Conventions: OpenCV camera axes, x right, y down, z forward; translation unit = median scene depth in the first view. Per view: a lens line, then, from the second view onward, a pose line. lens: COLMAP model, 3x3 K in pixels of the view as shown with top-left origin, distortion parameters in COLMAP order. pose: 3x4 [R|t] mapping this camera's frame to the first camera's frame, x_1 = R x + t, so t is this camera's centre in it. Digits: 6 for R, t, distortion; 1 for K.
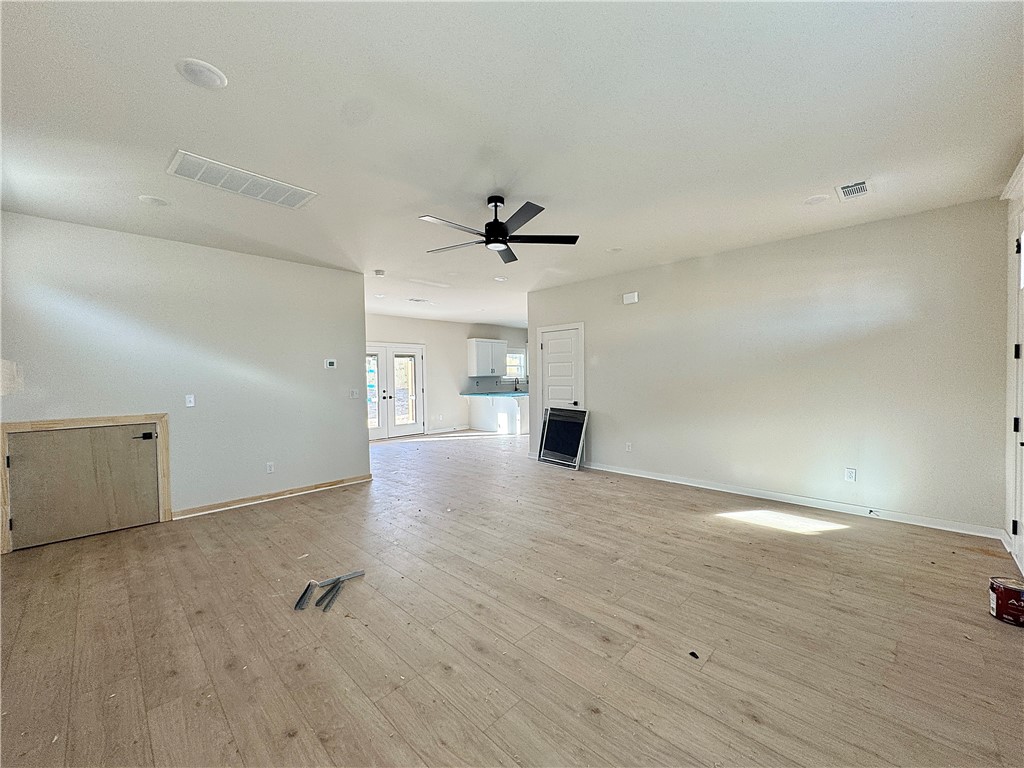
lens RADIAL K [[407.1, 0, 511.4], [0, 407.1, 385.0], [0, 0, 1]] dist [-0.003447, 0.000547]
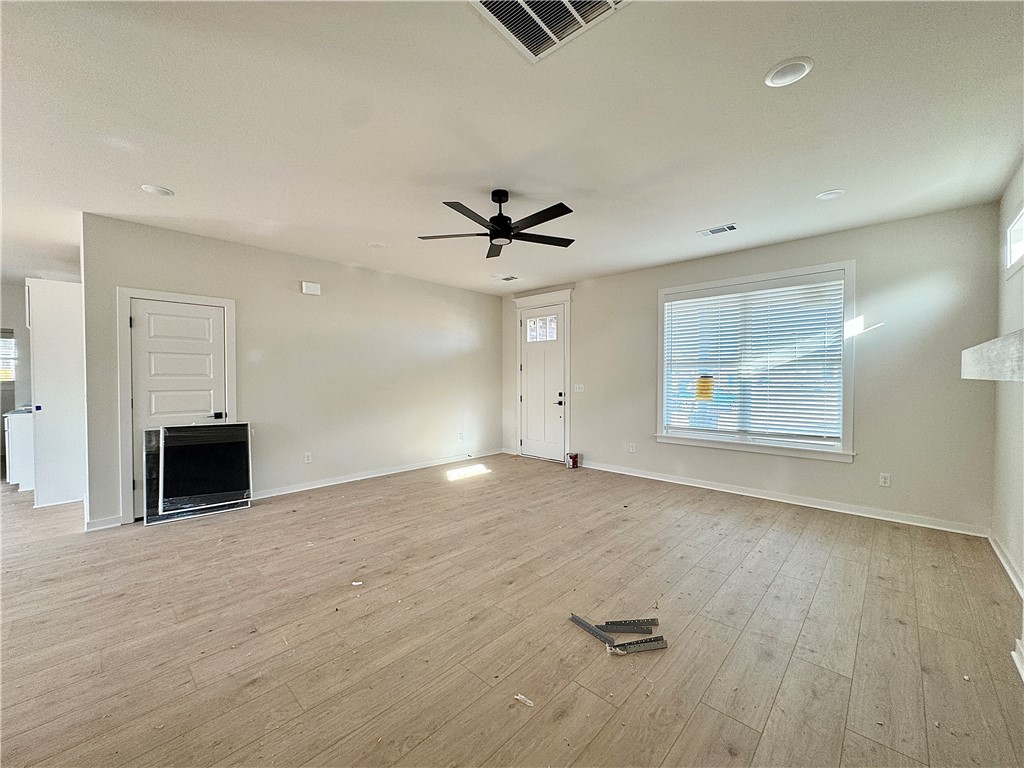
lens RADIAL K [[407.1, 0, 511.4], [0, 407.1, 385.0], [0, 0, 1]] dist [-0.003447, 0.000547]
pose [[-0.015887, -0.005096, 0.999861, -0.732125], [0.023325, 0.999713, 0.005466, 0.002300], [-0.999602, 0.023408, -0.015764, 0.711655]]
